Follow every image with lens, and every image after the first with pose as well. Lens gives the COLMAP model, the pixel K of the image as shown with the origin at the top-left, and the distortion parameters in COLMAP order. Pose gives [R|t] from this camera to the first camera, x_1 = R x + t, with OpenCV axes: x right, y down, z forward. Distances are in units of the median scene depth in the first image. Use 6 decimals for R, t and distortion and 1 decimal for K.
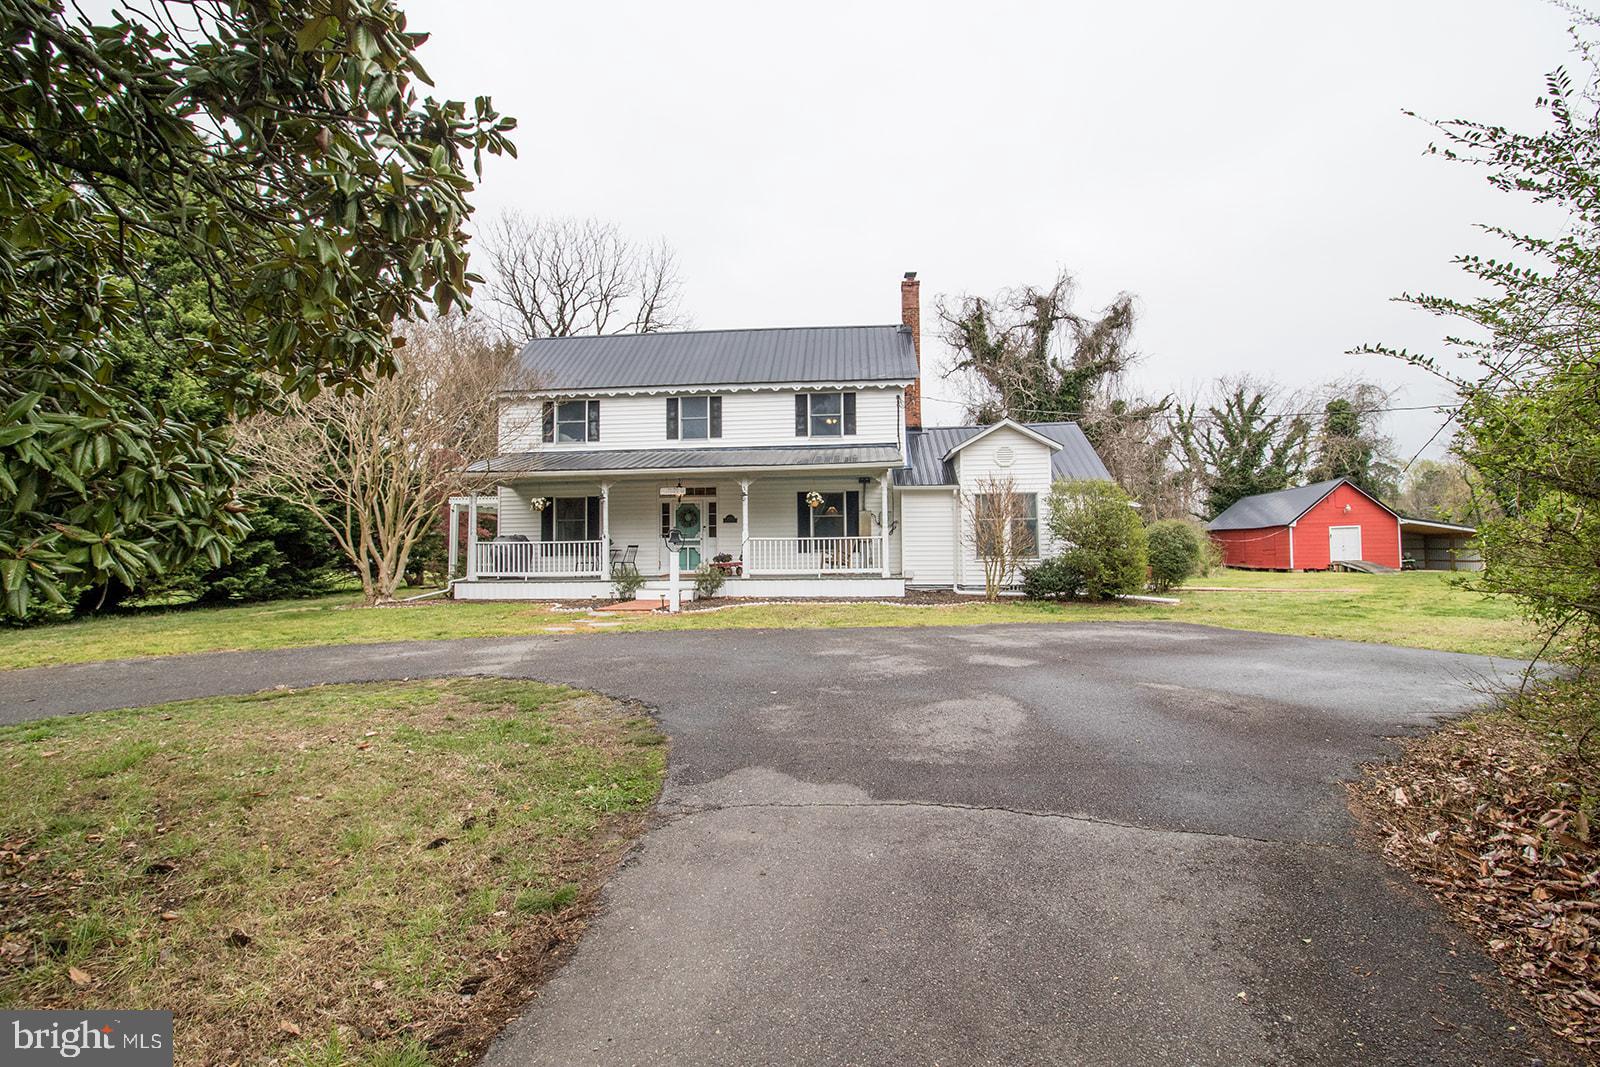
lens RADIAL K [[739.2, 0, 801.8], [0, 739.2, 534.7], [0, 0, 1]] dist [-0.016645, -0.000247]
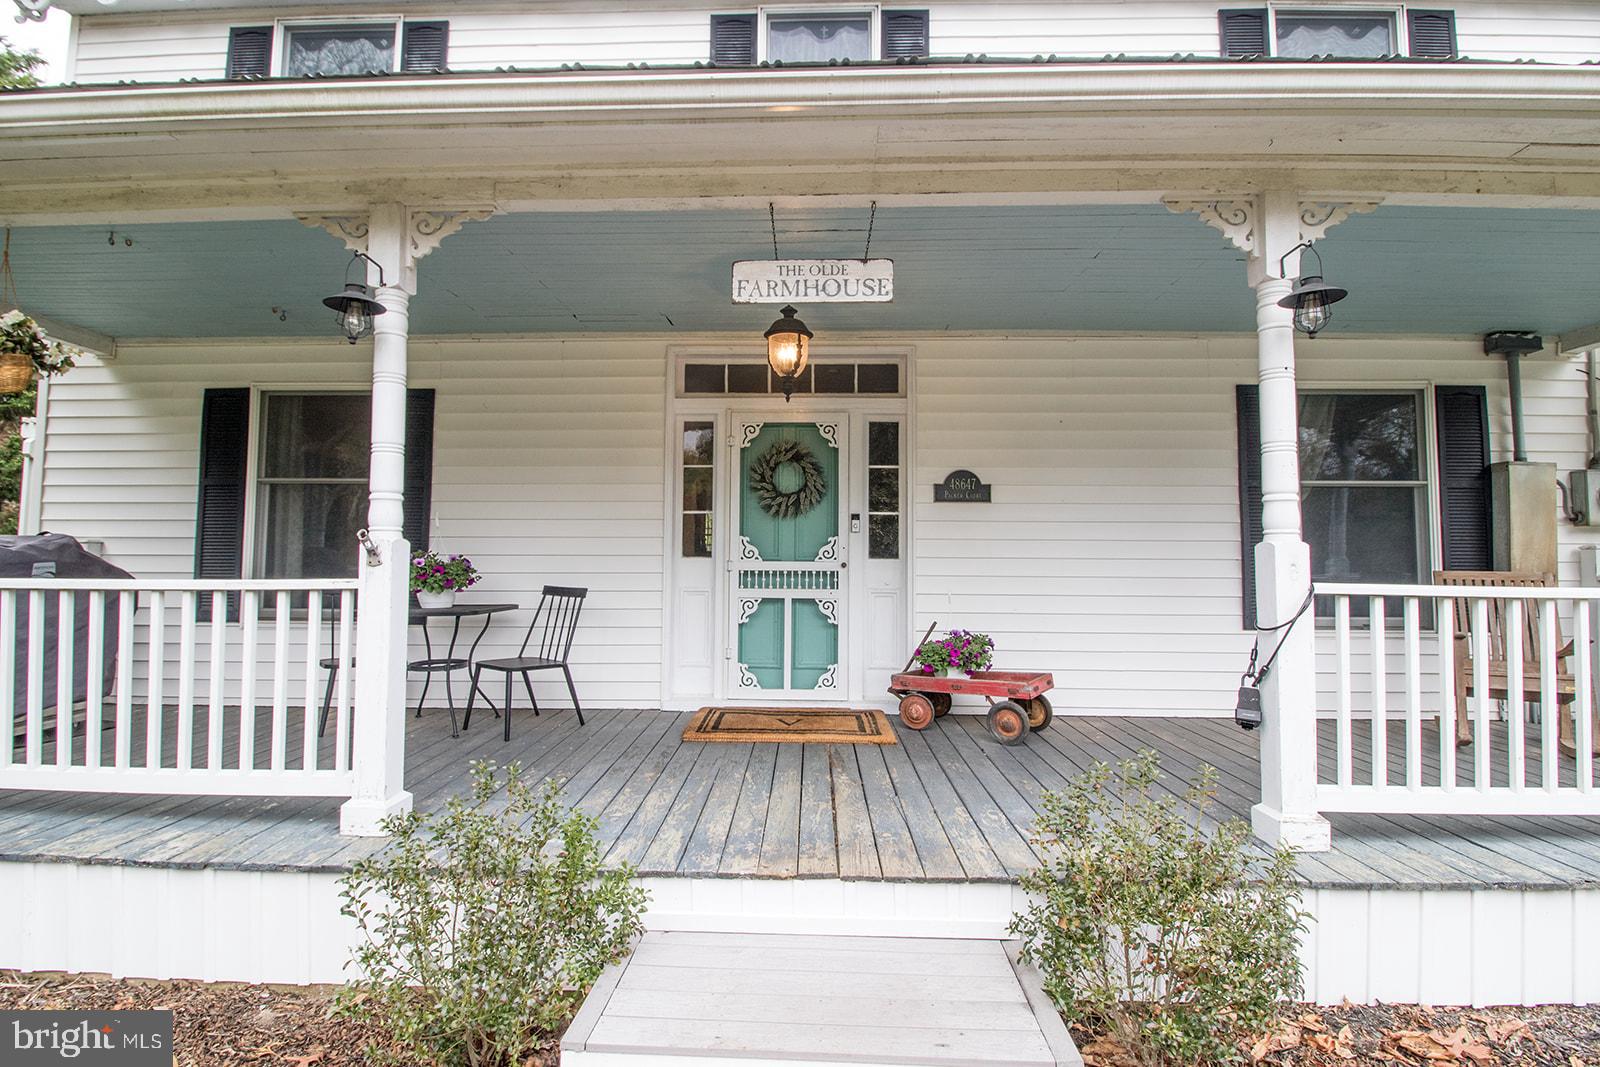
lens RADIAL K [[739.2, 0, 794.0], [0, 739.2, 533.1], [0, 0, 1]] dist [-0.016645, -0.000247]
pose [[0.998421, 0.018908, 0.052905, -0.165118], [-0.018122, 0.999719, -0.015286, -0.000680], [-0.053179, 0.014303, 0.998483, 0.746778]]
